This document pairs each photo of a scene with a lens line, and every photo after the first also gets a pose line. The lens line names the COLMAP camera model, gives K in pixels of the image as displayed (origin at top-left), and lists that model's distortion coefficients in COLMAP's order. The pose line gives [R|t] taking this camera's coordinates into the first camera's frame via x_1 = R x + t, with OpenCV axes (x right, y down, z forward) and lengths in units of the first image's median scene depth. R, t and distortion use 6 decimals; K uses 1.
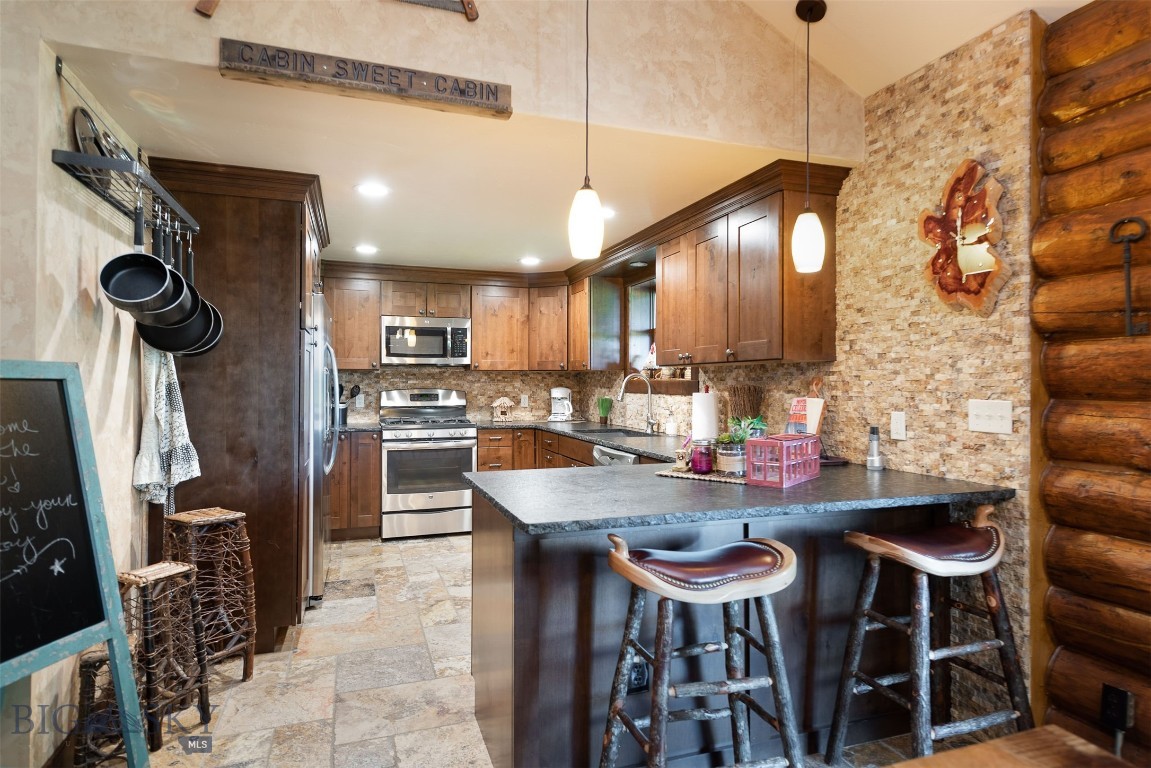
lens RADIAL K [[646.8, 0, 613.5], [0, 646.8, 380.1], [0, 0, 1]] dist [0.007541, 0.000505]
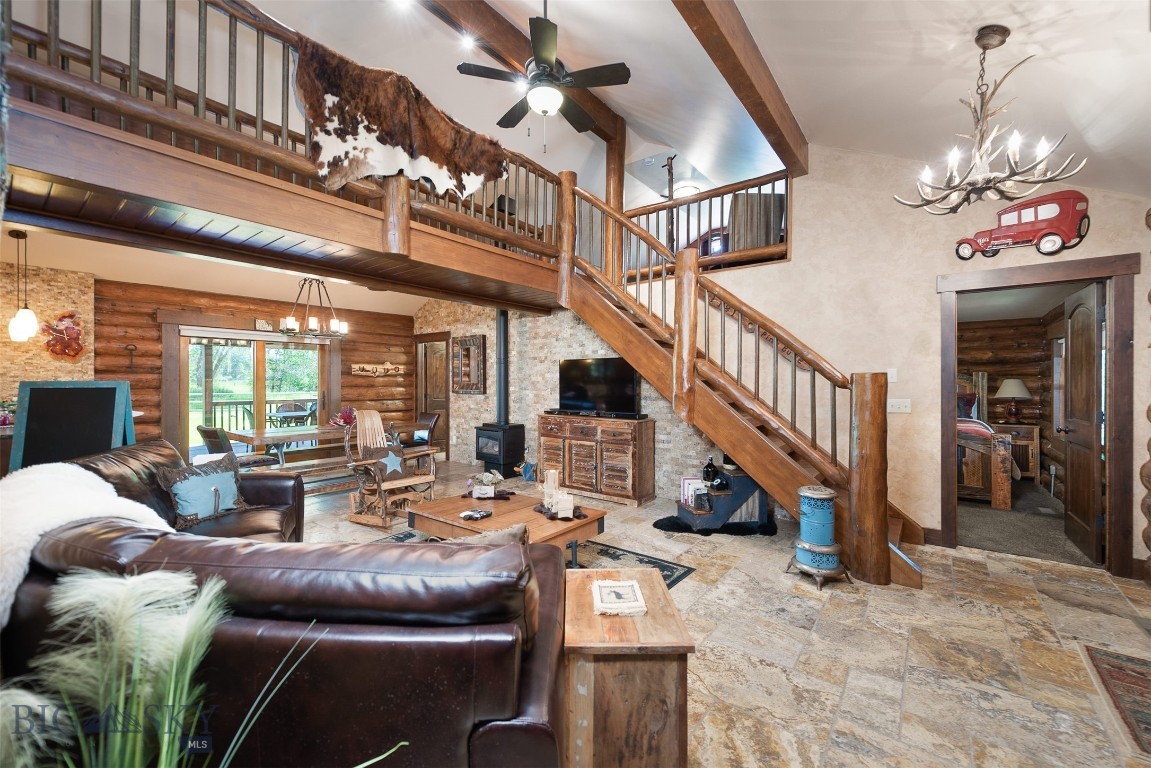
lens RADIAL K [[449.1, 0, 575.4], [0, 449.1, 376.5], [0, 0, 1]] dist [0.010162, -0.000357]
pose [[-0.489179, 0.010347, 0.872122, -2.145519], [-0.006038, 0.999865, -0.015249, -0.017530], [-0.872162, -0.012725, -0.489051, -0.018369]]
